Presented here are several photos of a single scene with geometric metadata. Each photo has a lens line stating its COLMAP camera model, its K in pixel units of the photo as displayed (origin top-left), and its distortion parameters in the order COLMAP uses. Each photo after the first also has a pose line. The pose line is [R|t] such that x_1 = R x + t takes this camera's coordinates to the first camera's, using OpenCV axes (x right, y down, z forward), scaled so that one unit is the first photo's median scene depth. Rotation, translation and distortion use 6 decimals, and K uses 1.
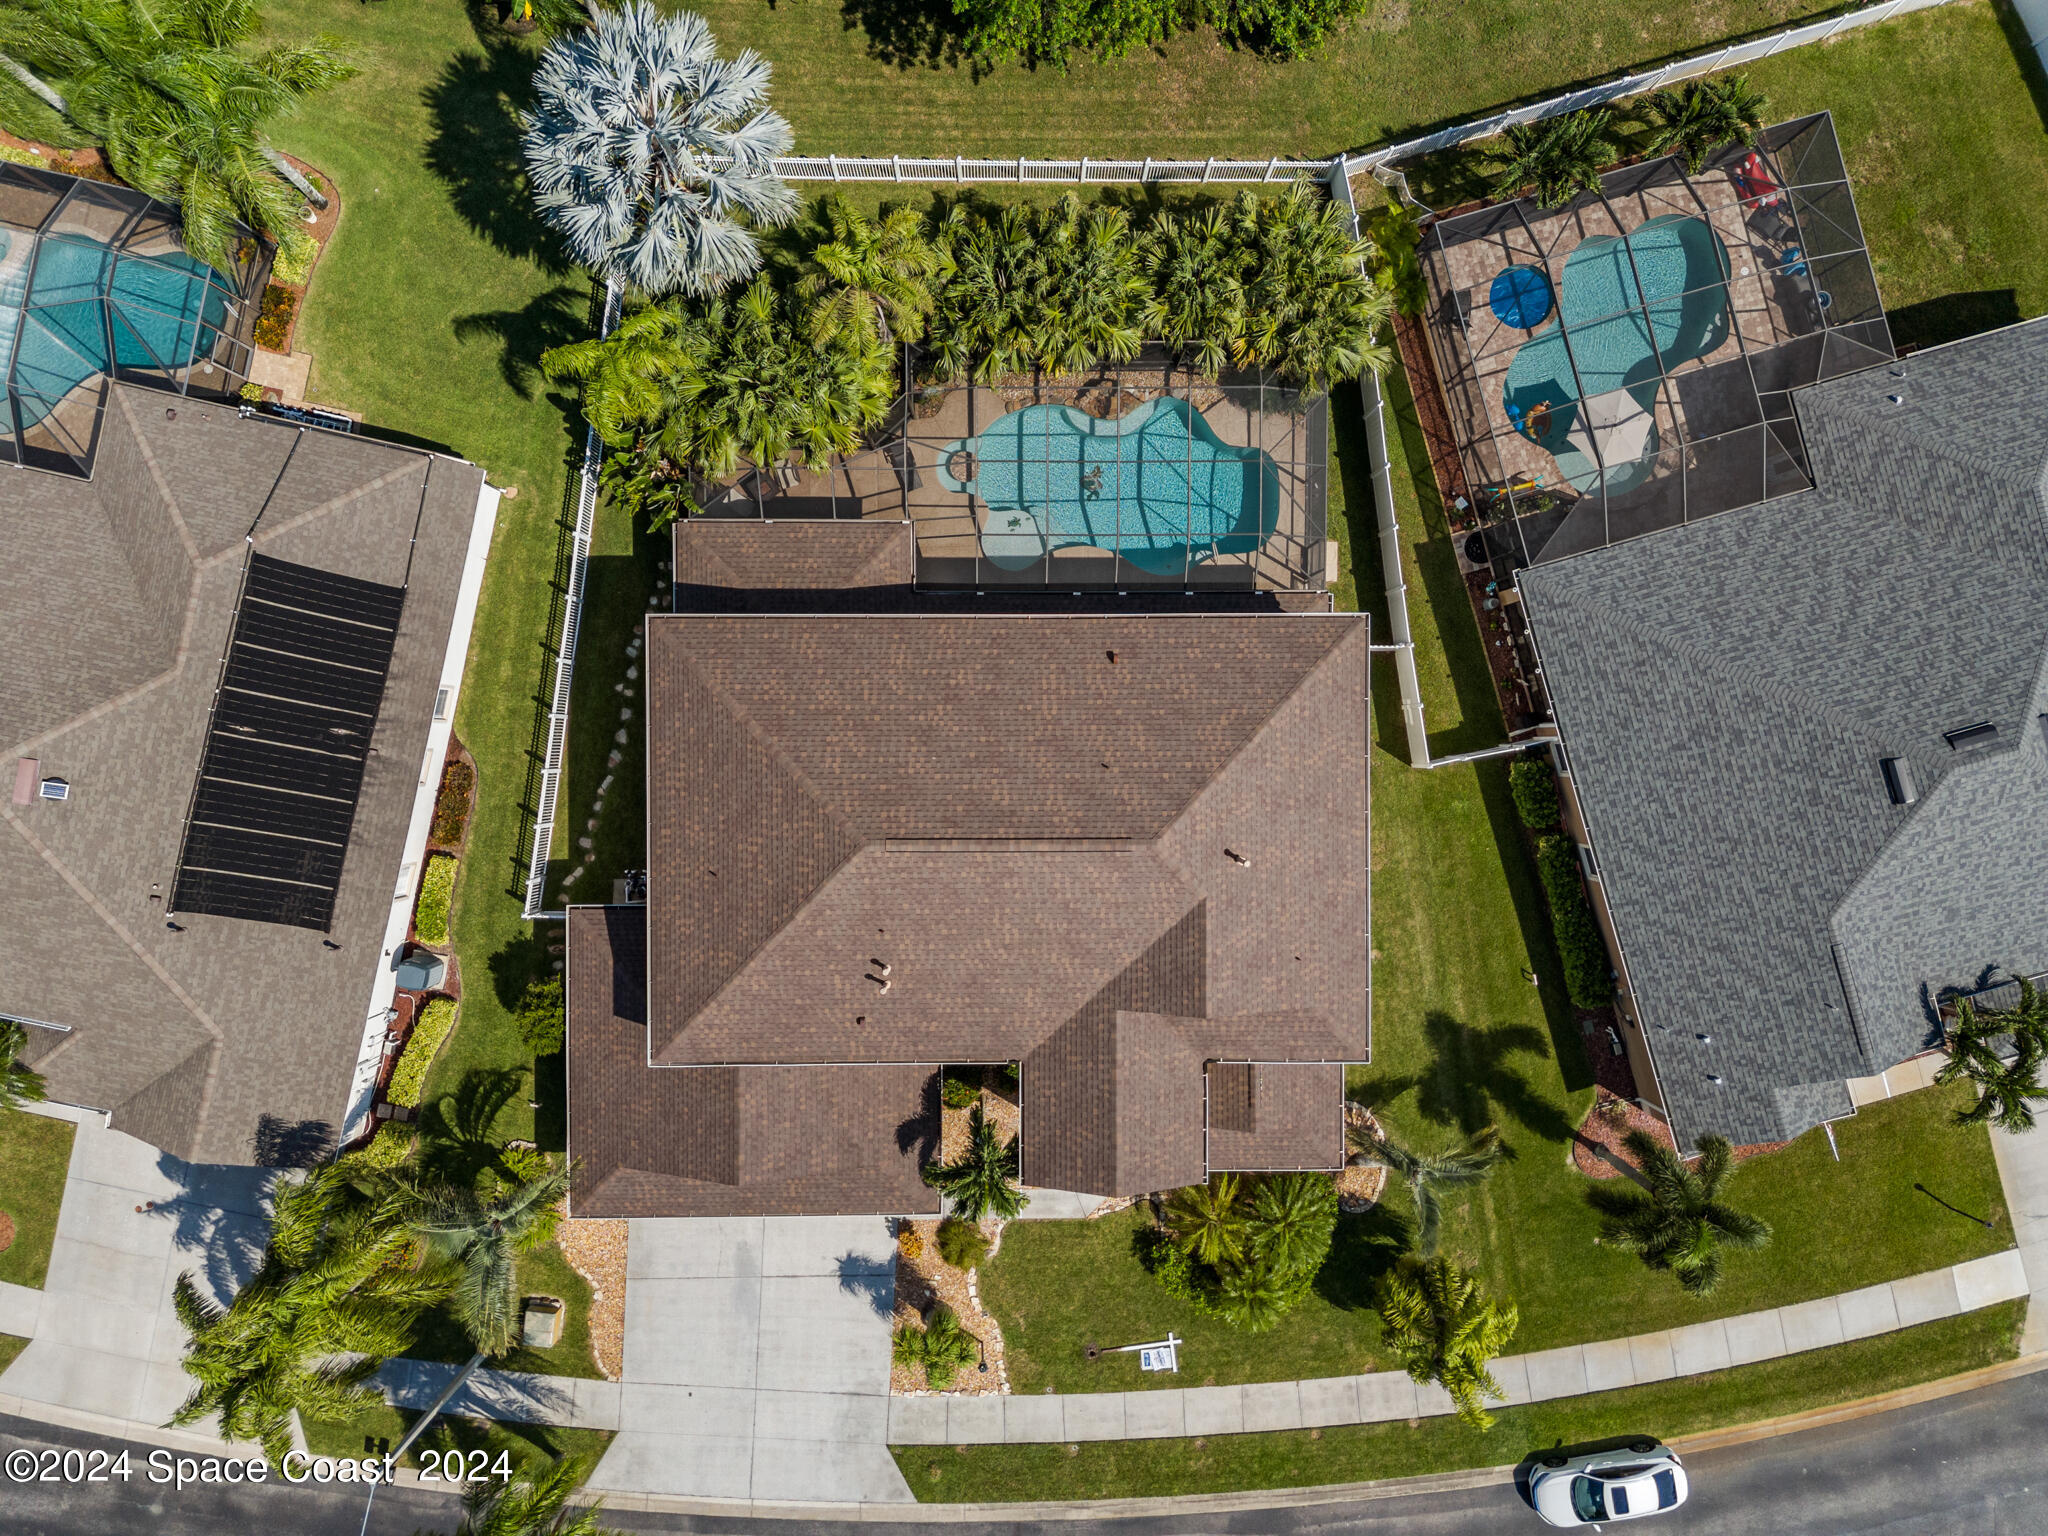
lens RADIAL K [[1515.7, 0, 1024.0], [0, 1515.7, 768.0], [0, 0, 1]] dist [0.112848, -0.133696]
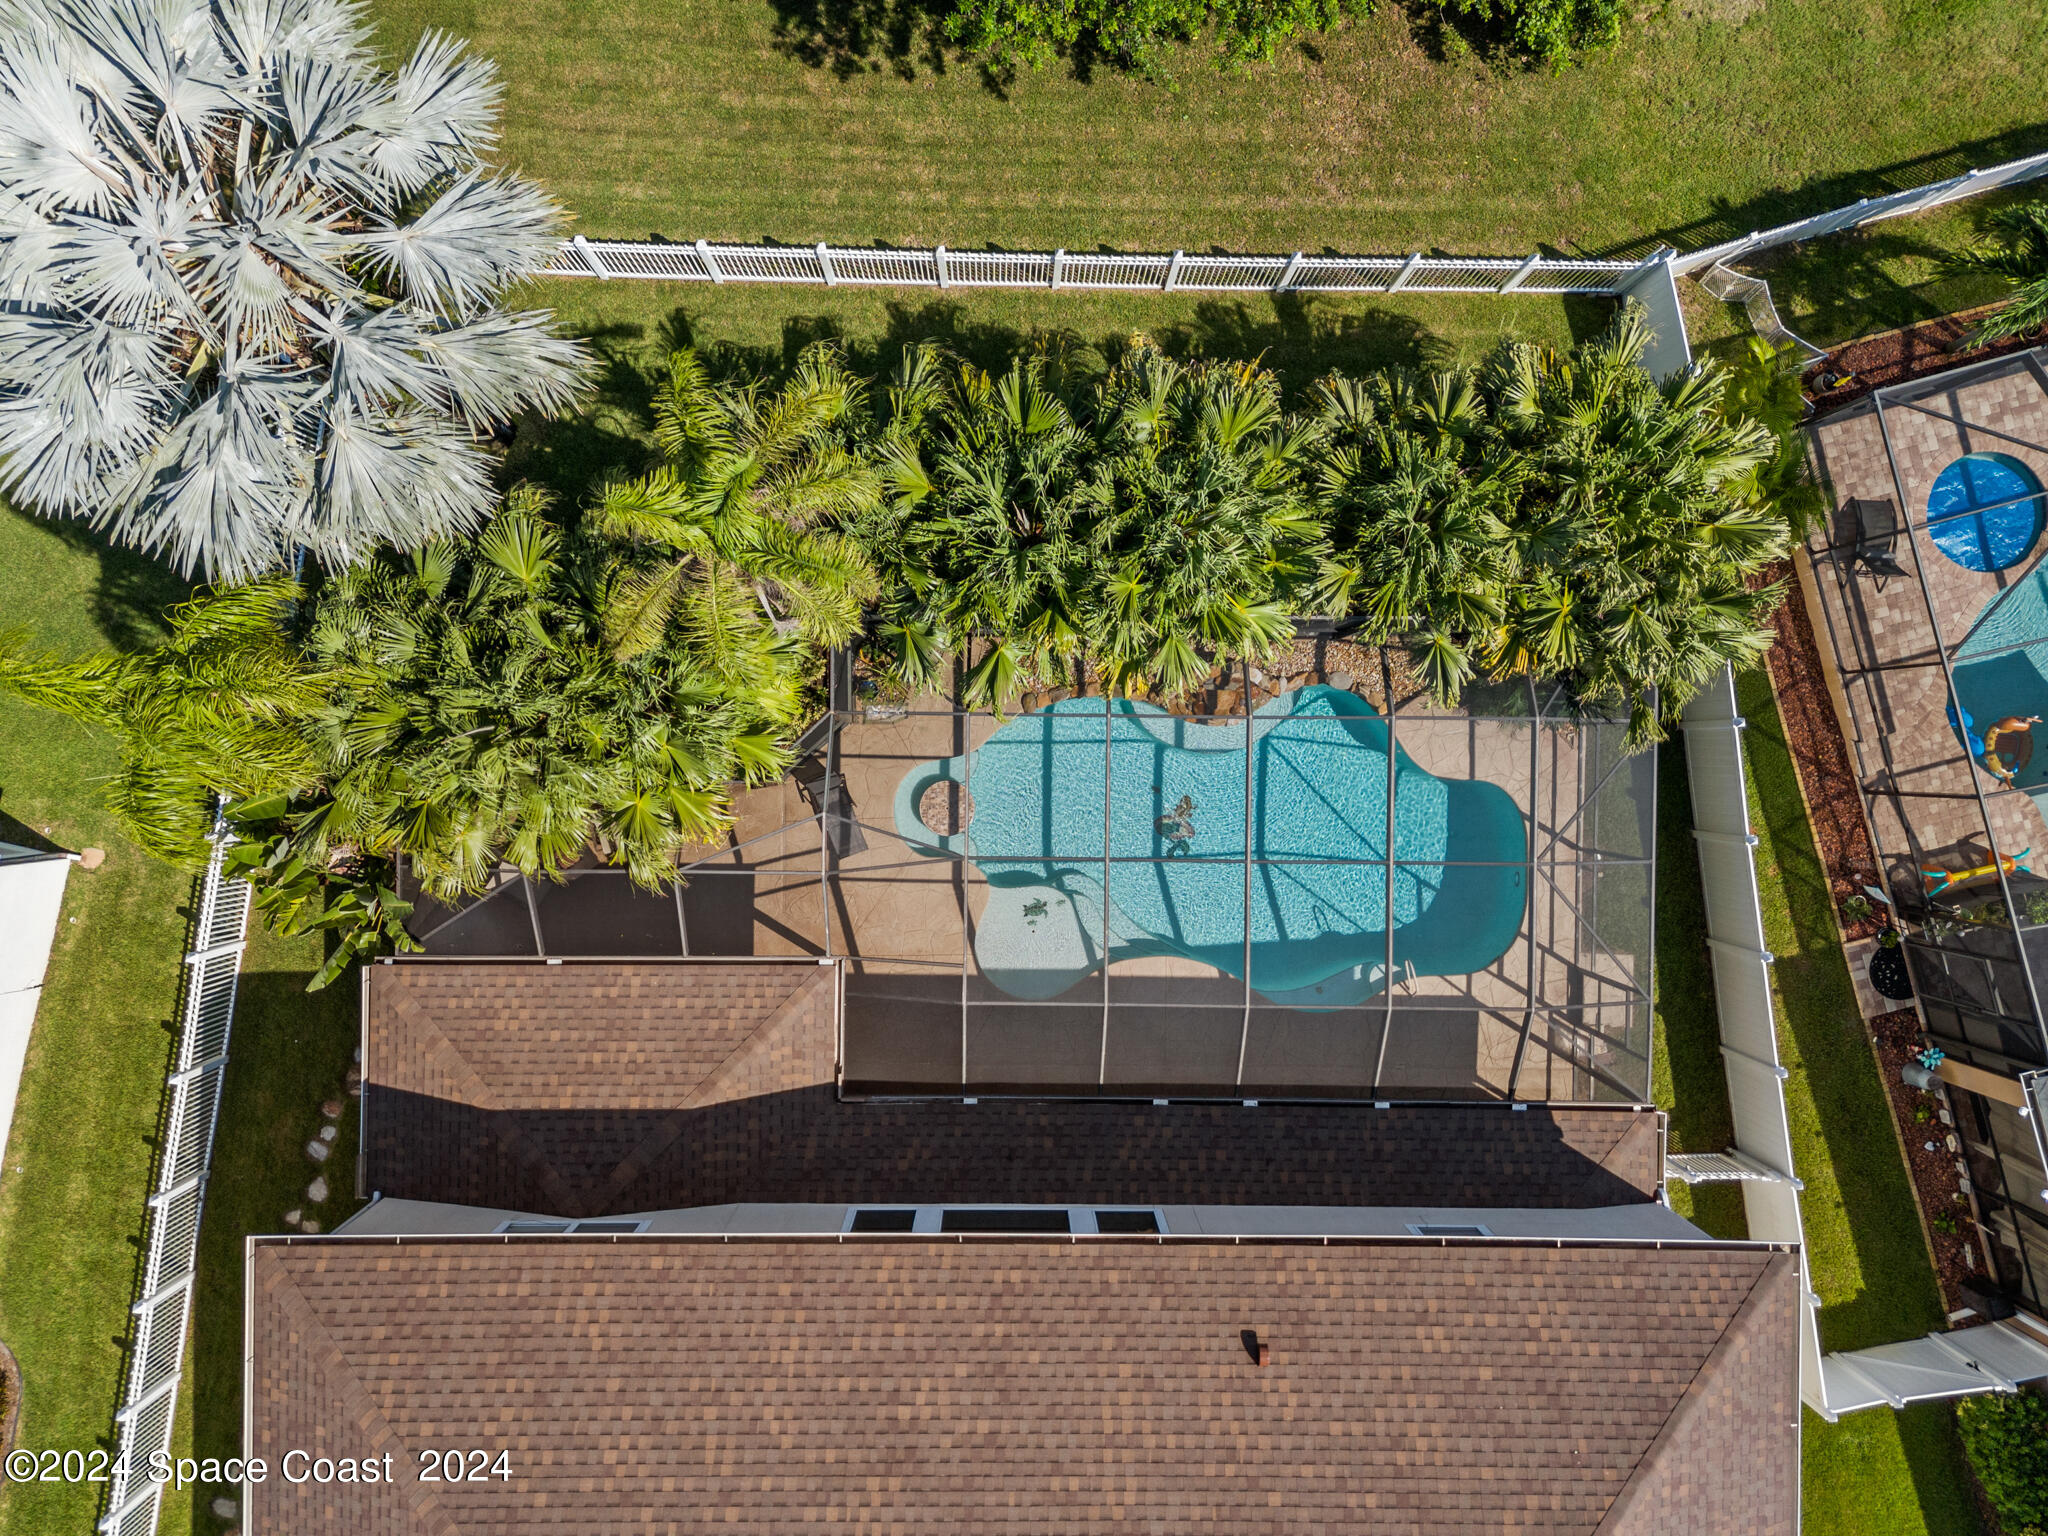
lens RADIAL K [[1471.8, 0, 1025.8], [0, 1471.8, 764.7], [0, 0, 1]] dist [0.083244, -0.069609]
pose [[0.999930, 0.011515, 0.002795, -0.012089], [-0.011540, 0.999893, 0.008968, -0.219014], [-0.002692, -0.008999, 0.999956, 0.475987]]
